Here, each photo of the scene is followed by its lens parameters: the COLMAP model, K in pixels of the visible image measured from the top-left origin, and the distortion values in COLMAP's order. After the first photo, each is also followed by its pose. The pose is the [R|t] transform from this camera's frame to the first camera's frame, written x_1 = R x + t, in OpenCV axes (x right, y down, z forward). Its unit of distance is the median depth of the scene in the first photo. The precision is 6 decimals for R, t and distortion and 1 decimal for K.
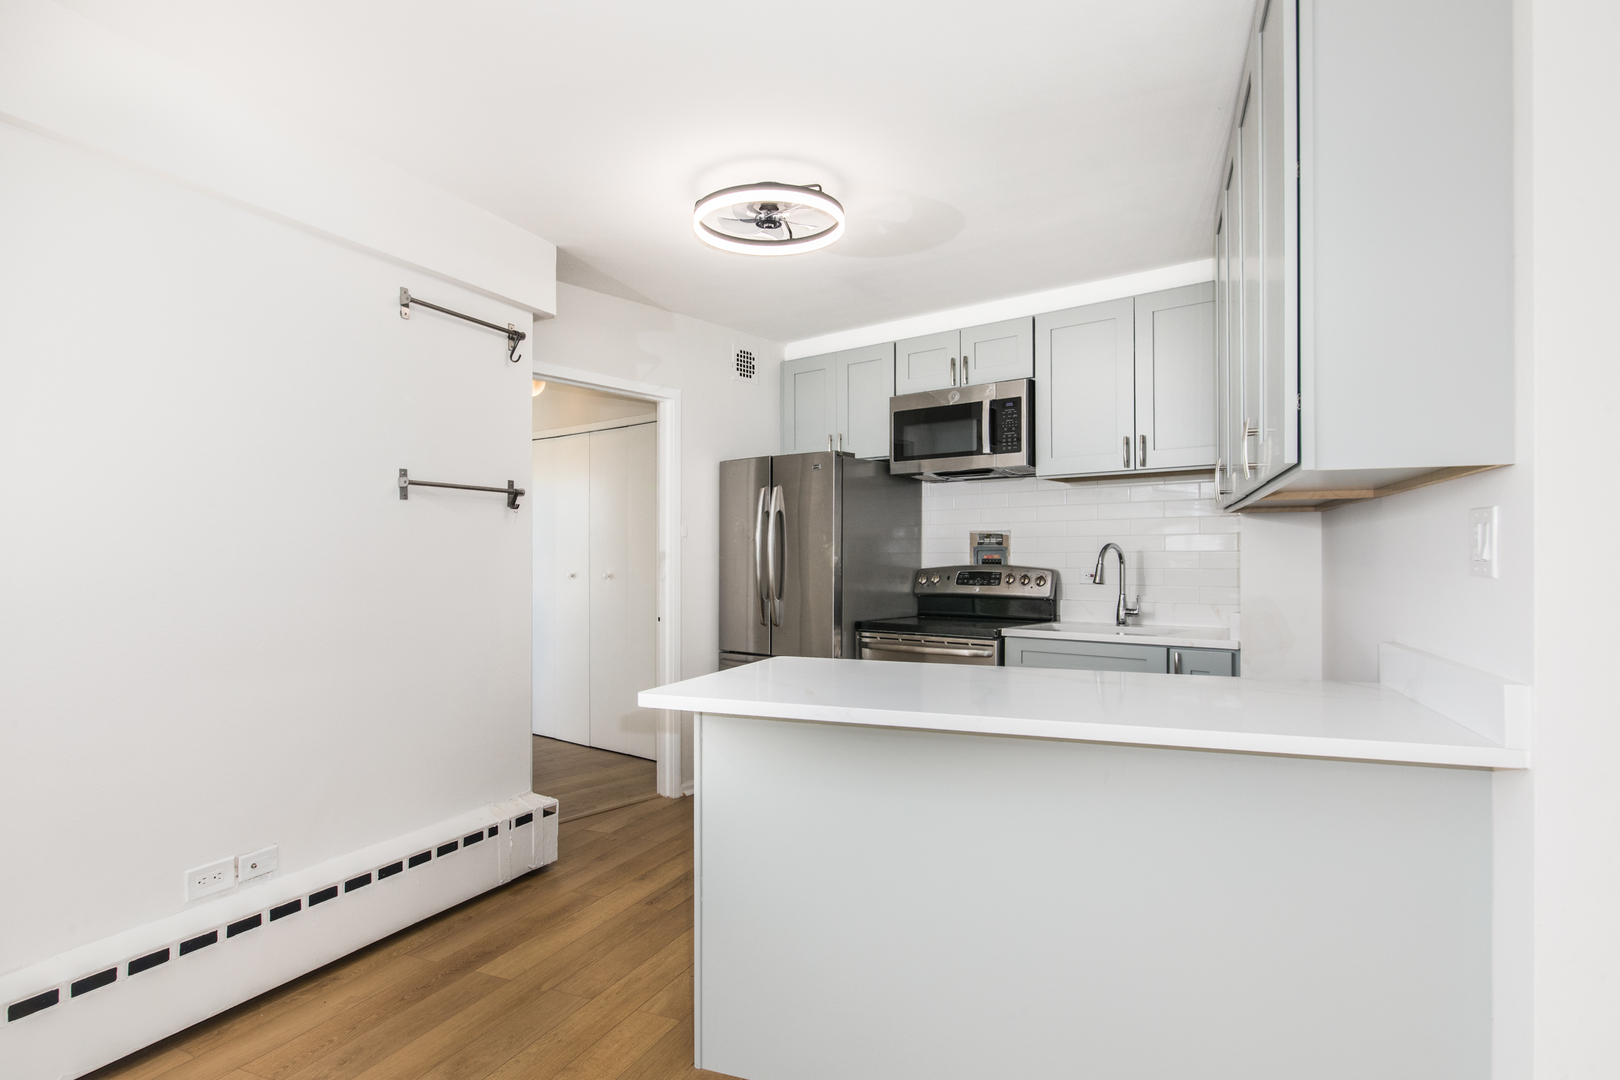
lens RADIAL K [[883.2, 0, 794.8], [0, 883.2, 550.8], [0, 0, 1]] dist [0.006345, -0.000217]
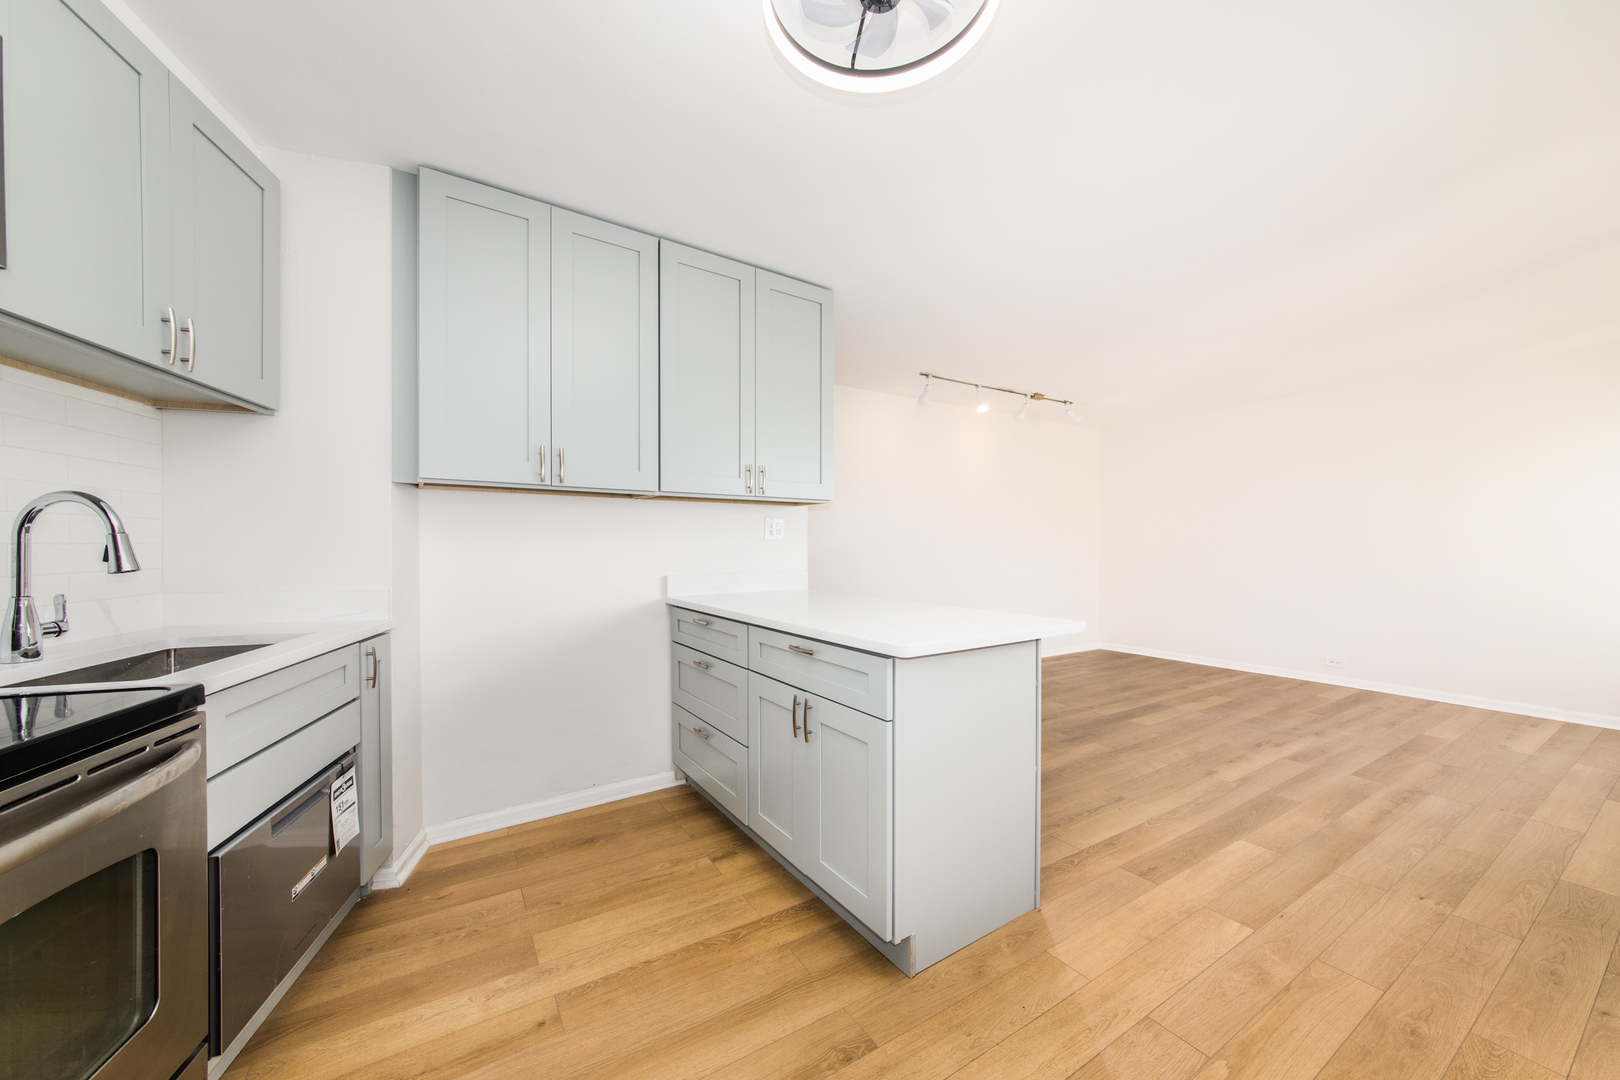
lens RADIAL K [[580.4, 0, 809.5], [0, 580.4, 555.0], [0, 0, 1]] dist [-0.008413, 0.002352]
pose [[-0.835023, -0.006239, 0.550180, -0.148960], [-0.001228, 0.999954, 0.009475, 0.021129], [-0.550214, 0.007237, -0.834992, 0.948985]]
